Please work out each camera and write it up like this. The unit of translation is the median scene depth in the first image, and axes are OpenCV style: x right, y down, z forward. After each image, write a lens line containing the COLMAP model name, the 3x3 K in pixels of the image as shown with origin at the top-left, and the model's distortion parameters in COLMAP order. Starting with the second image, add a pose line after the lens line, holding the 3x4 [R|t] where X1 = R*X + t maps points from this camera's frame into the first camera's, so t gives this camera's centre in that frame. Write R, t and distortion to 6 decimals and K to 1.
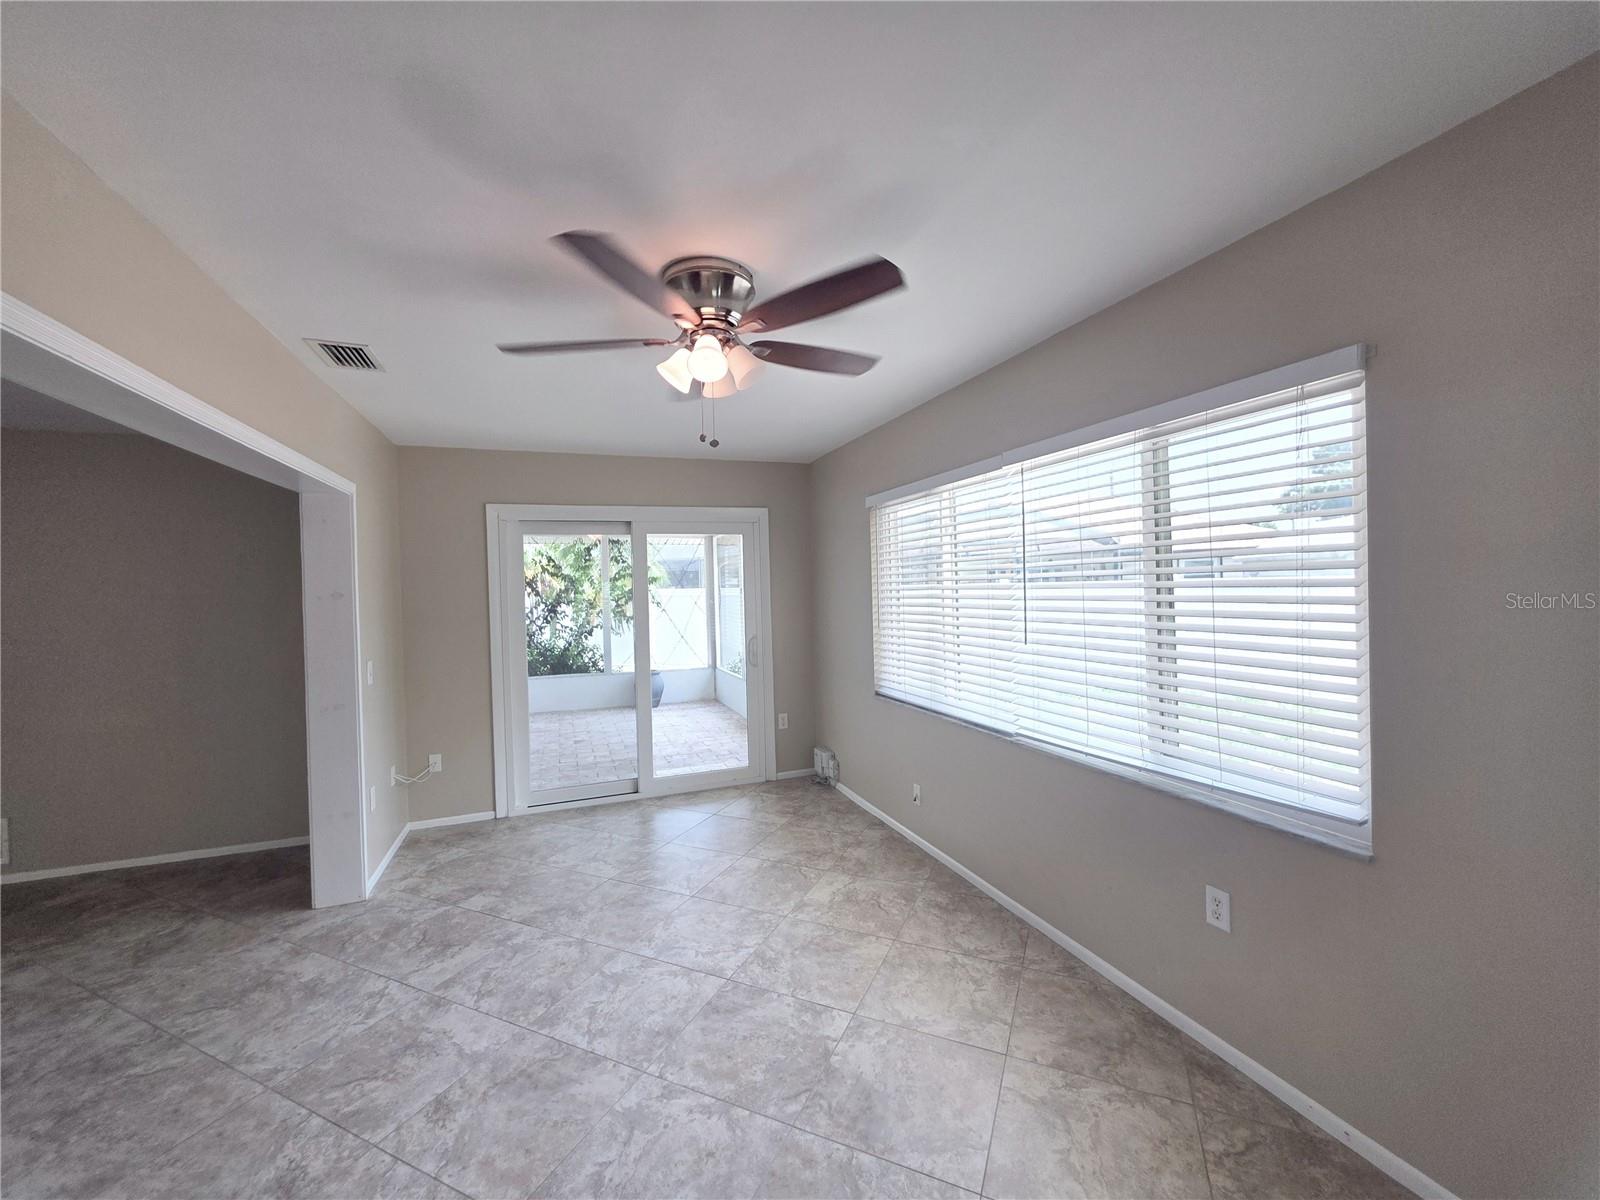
lens RADIAL K [[644.8, 0, 795.7], [0, 644.8, 595.0], [0, 0, 1]] dist [0.002145, -0.000405]
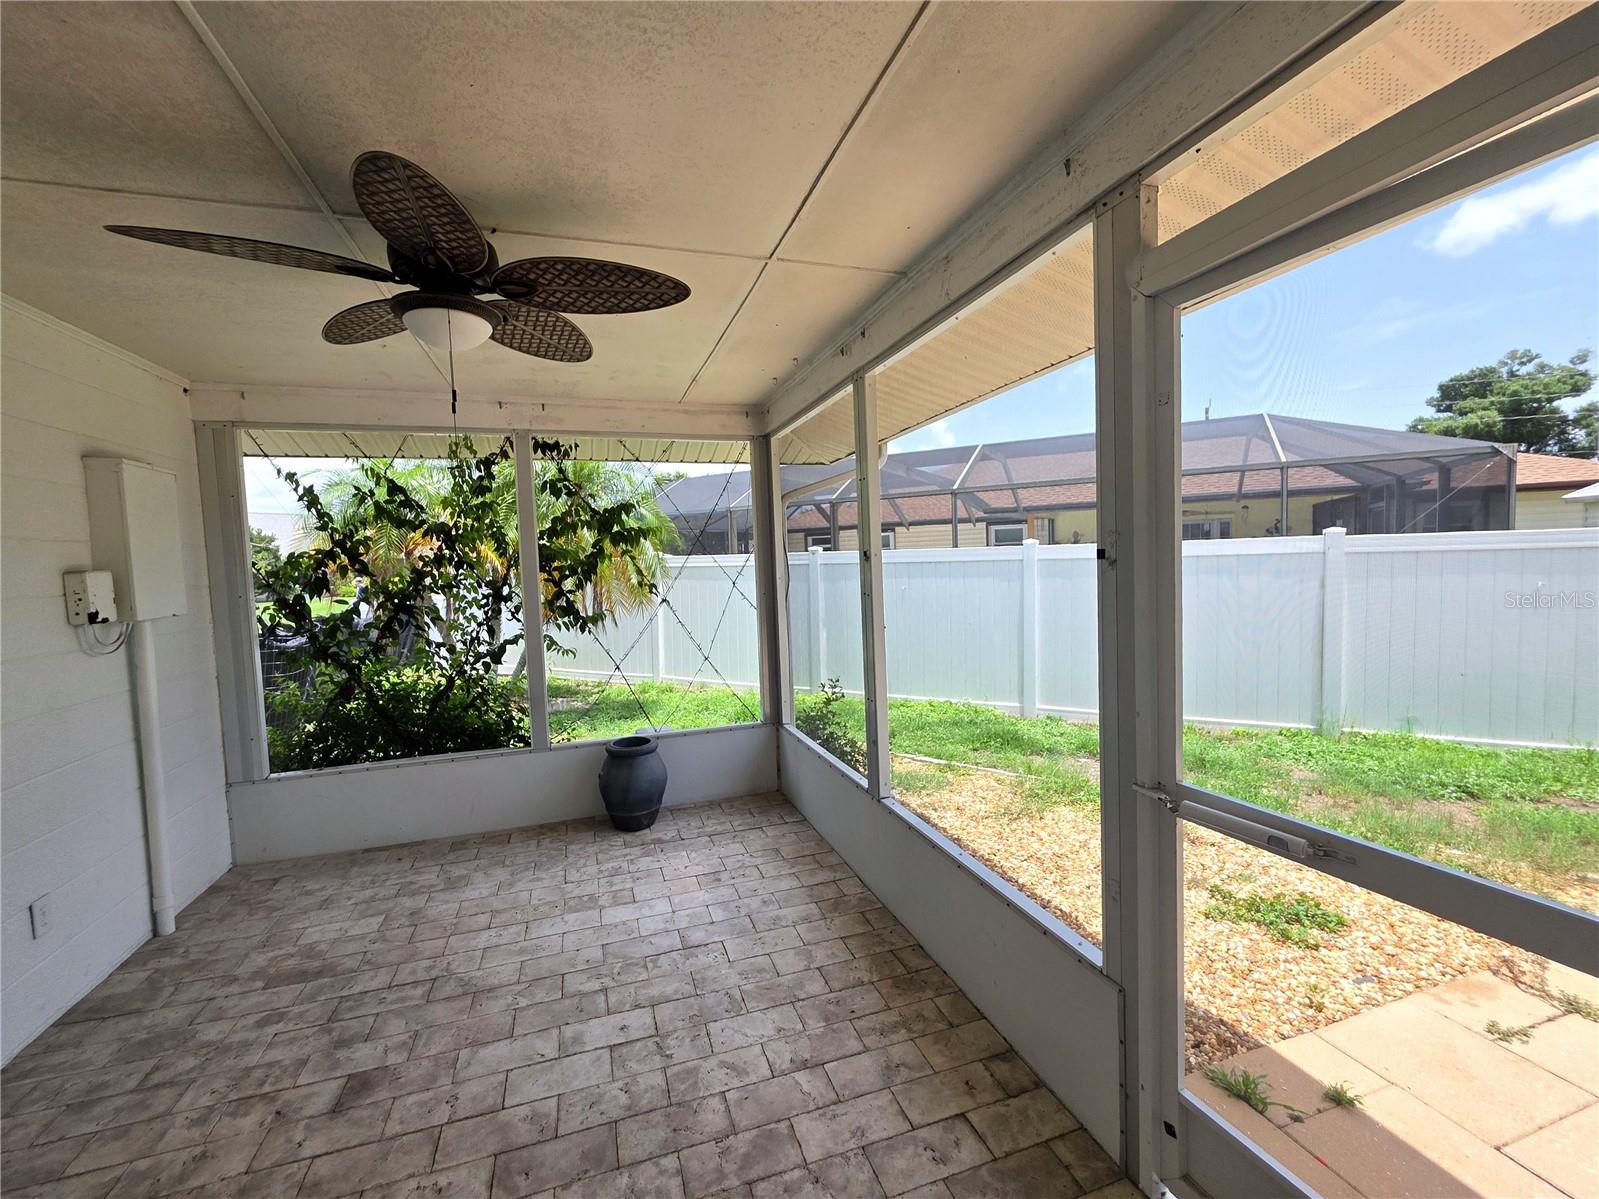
lens RADIAL K [[648.5, 0, 795.4], [0, 648.5, 596.0], [0, 0, 1]] dist [0.000701, -0.000283]
pose [[0.998427, -0.015635, -0.053851, -0.185454], [0.018018, 0.998867, 0.044053, 0.004190], [0.053101, -0.044954, 0.997577, 1.149965]]
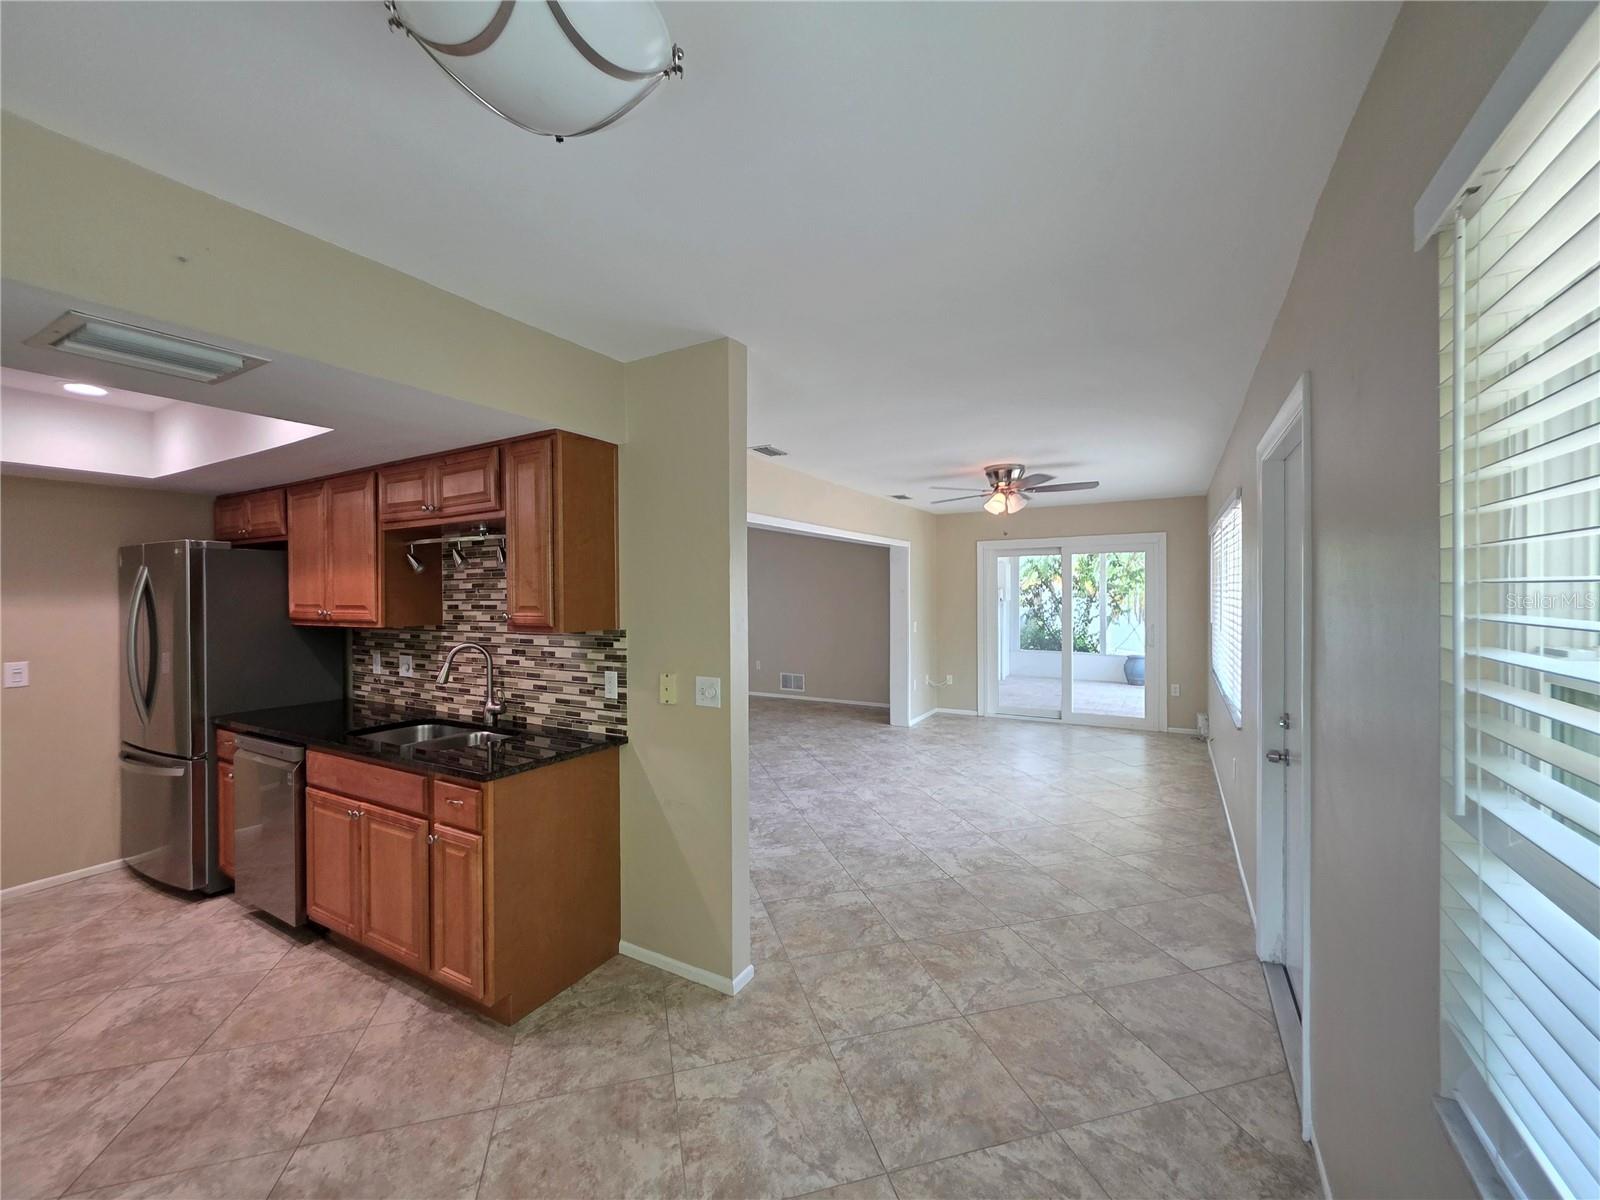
lens RADIAL K [[648.9, 0, 795.9], [0, 648.9, 596.5], [0, 0, 1]] dist [0.000701, -0.000283]
pose [[0.640537, 0.025617, -0.767500, 0.595002], [-0.015227, 0.999671, 0.020658, -0.017635], [0.767777, -0.001545, 0.640716, -0.556736]]
